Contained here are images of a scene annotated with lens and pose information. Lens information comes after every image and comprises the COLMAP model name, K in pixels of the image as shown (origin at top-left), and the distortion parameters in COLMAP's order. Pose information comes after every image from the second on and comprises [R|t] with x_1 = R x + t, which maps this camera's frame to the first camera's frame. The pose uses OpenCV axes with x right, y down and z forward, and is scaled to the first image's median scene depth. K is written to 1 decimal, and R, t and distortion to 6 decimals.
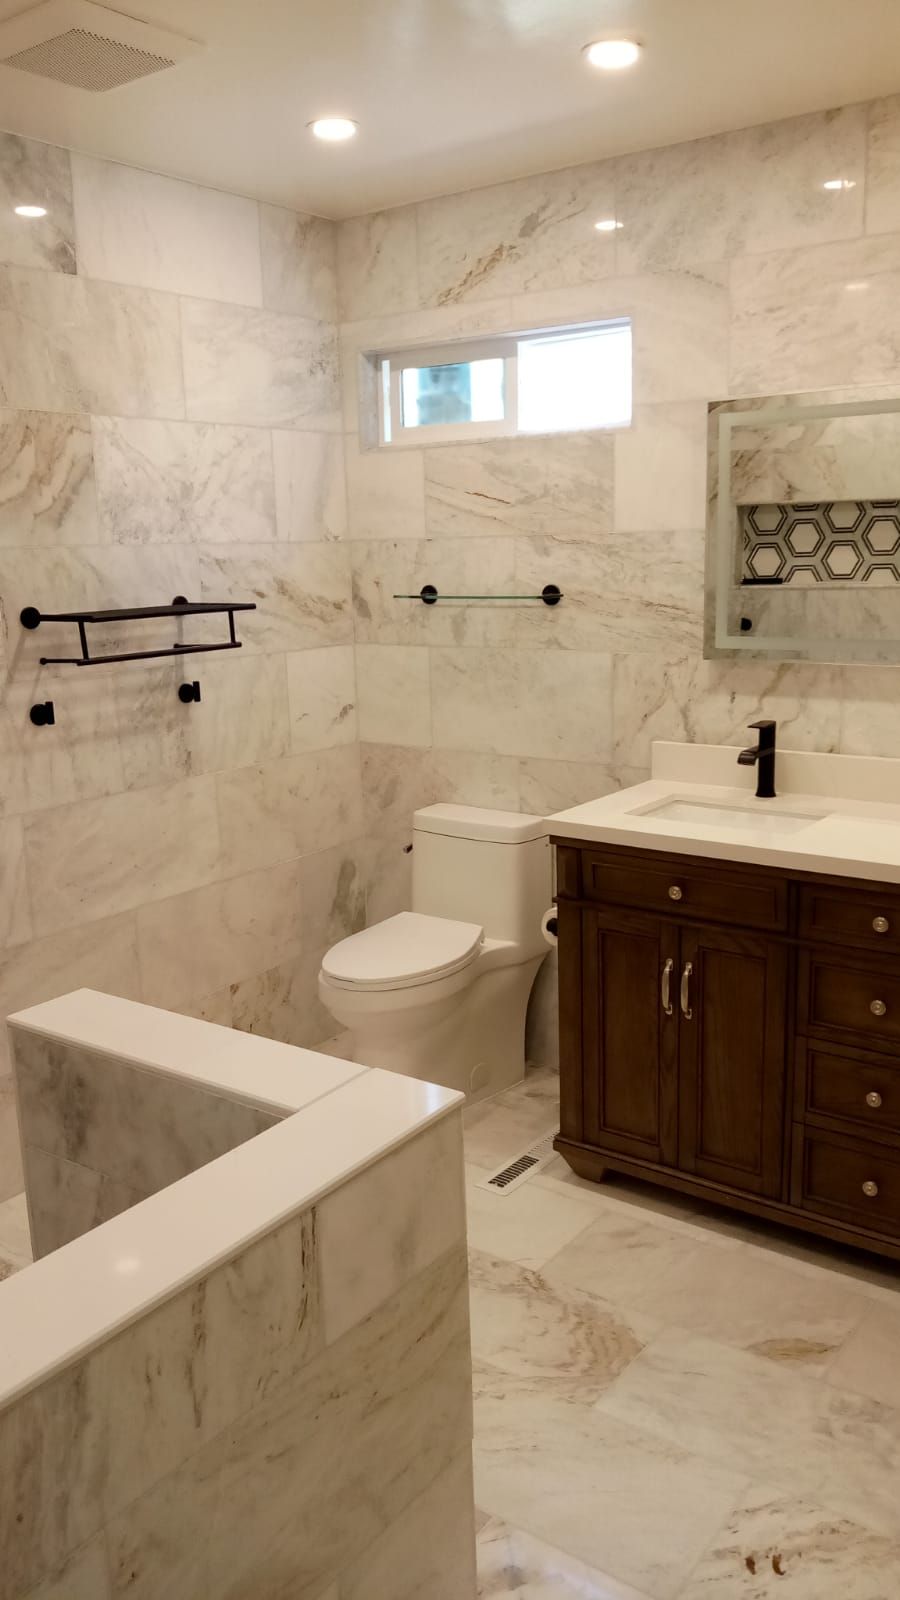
lens RADIAL K [[1267.4, 0, 432.1], [0, 1267.4, 795.2], [0, 0, 1]] dist [0.071494, -0.130224]
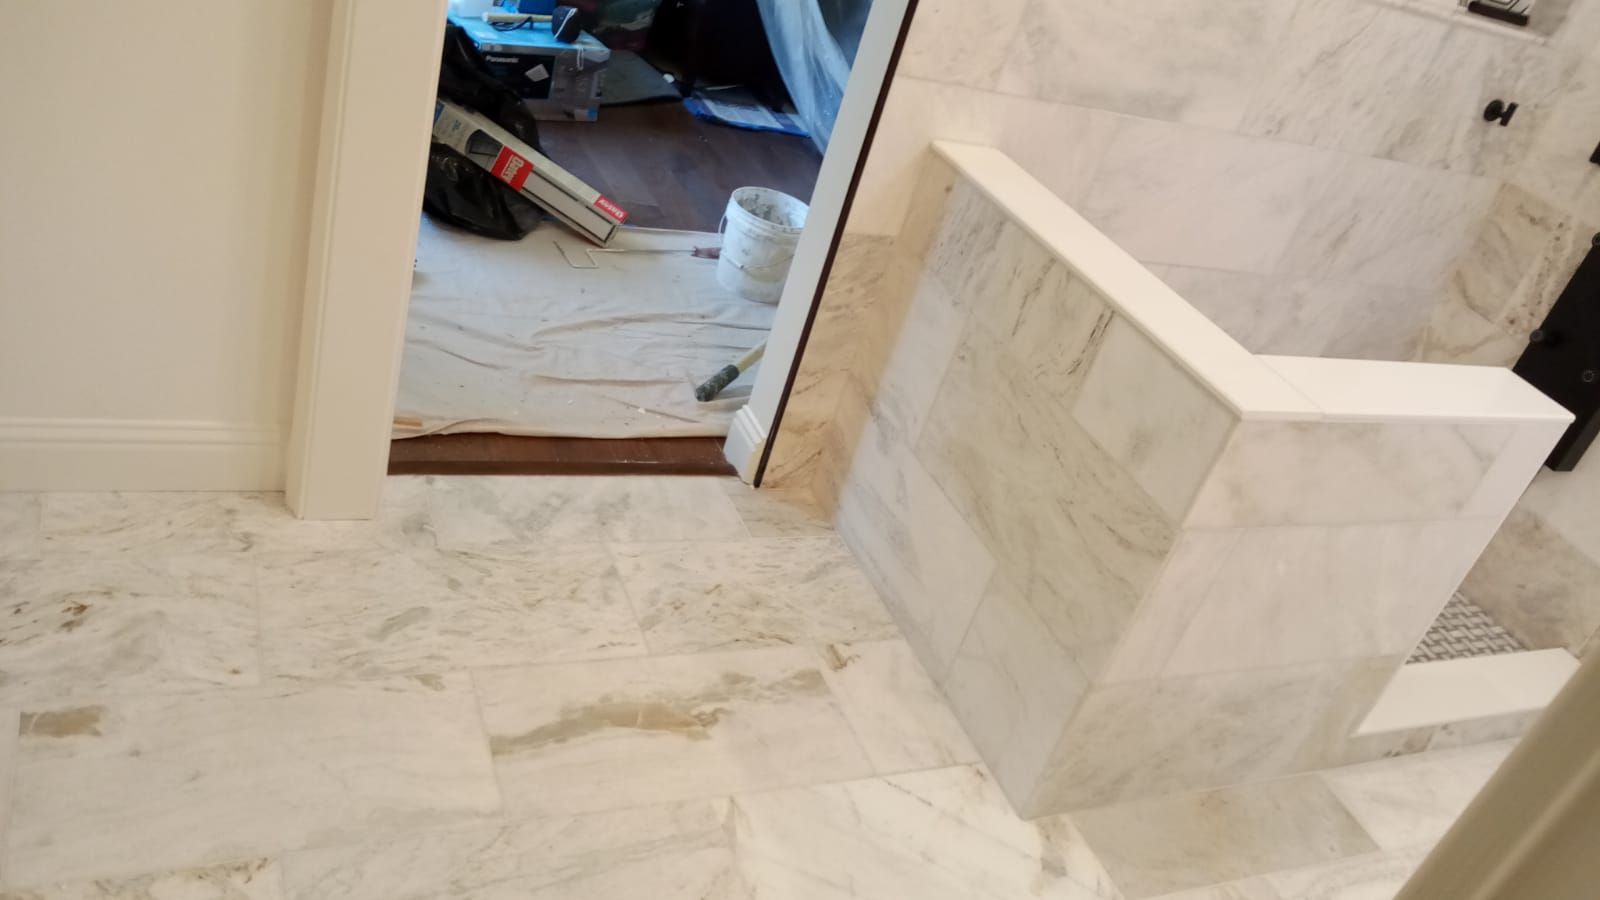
lens RADIAL K [[1266.5, 0, 790.1], [0, 1266.5, 451.2], [0, 0, 1]] dist [0.070511, -0.144887]
pose [[-0.507332, 0.348841, -0.787987, 0.584491], [-0.420161, 0.698220, 0.579615, -0.102649], [0.752382, 0.625139, -0.207660, 0.546486]]
